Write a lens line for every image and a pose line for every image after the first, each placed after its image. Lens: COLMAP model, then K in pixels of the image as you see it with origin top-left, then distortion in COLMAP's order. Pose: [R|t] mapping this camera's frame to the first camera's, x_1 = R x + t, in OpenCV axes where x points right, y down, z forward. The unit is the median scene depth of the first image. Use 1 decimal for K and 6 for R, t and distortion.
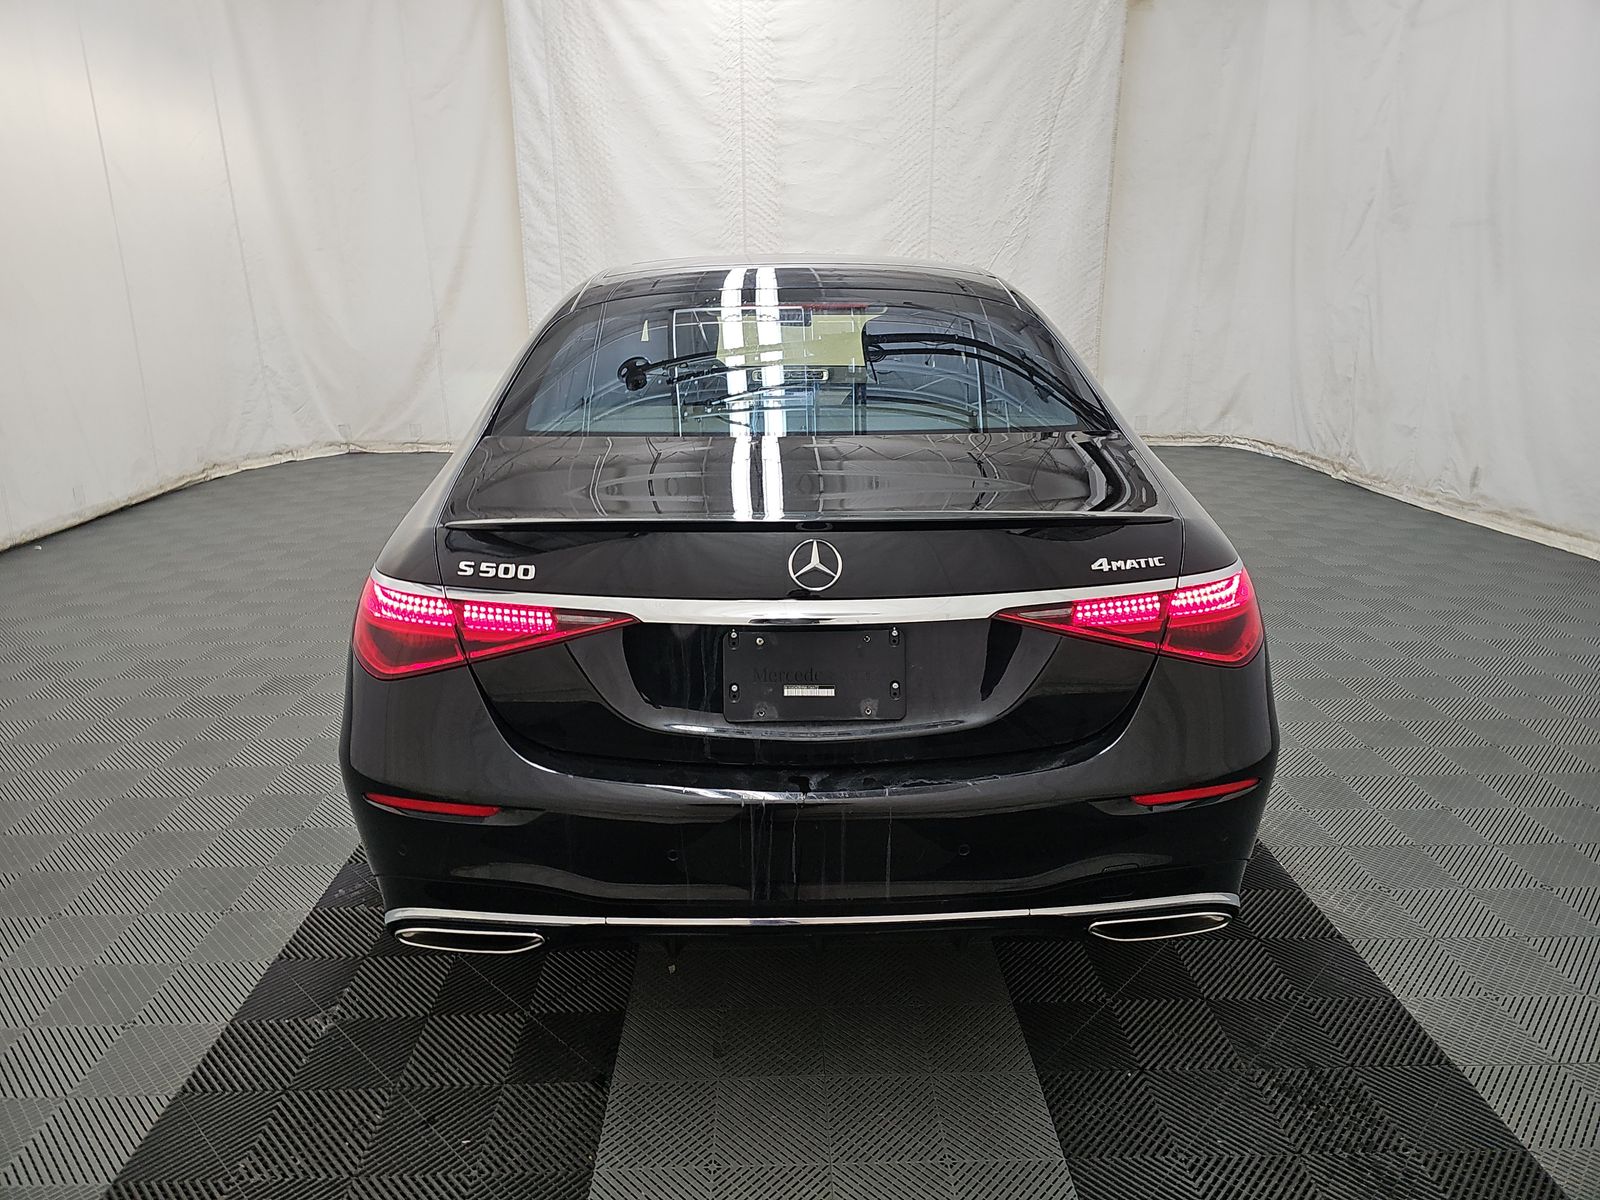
lens RADIAL K [[1053.6, 0, 803.2], [0, 1053.6, 602.1], [0, 0, 1]] dist [0.040882, -0.037356]
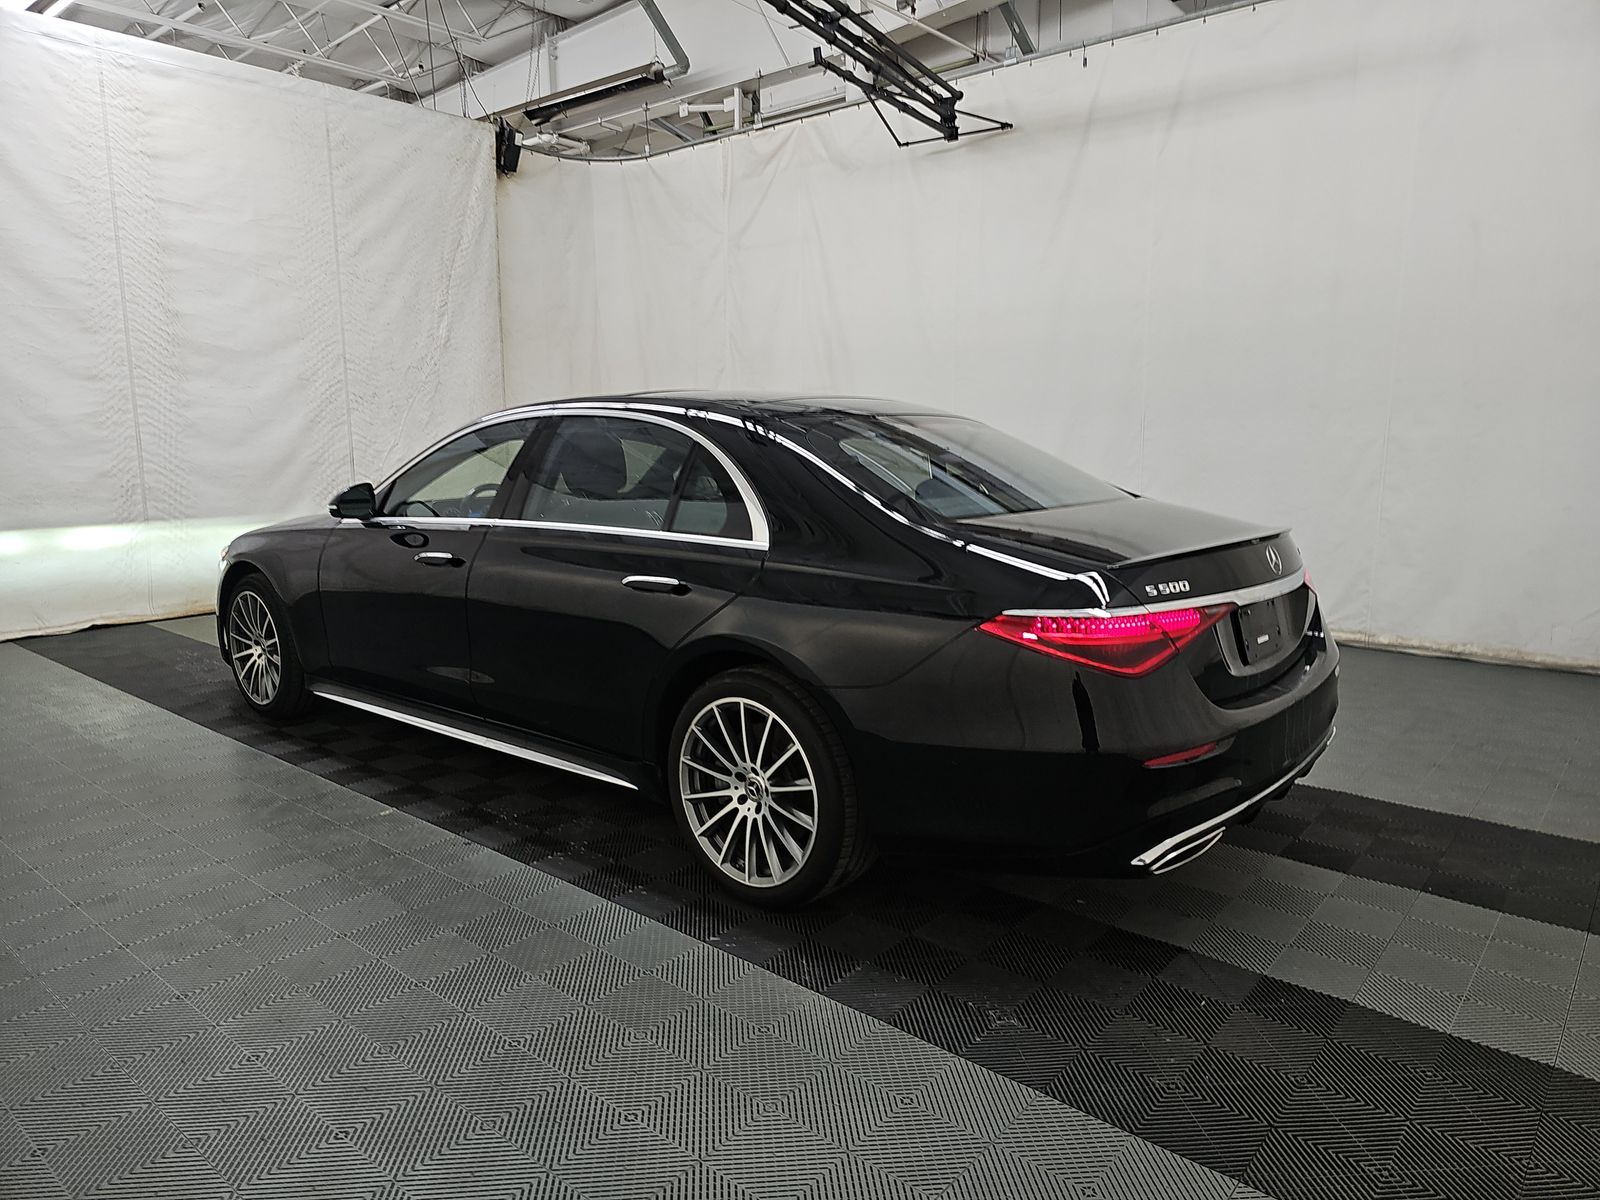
lens RADIAL K [[1053.6, 0, 811.9], [0, 1053.6, 604.1], [0, 0, 1]] dist [0.040882, -0.037356]
pose [[0.659186, -0.117205, 0.742790, -0.362094], [0.215945, 0.975678, -0.037687, -0.012751], [-0.720306, 0.185244, 0.668463, 0.078963]]
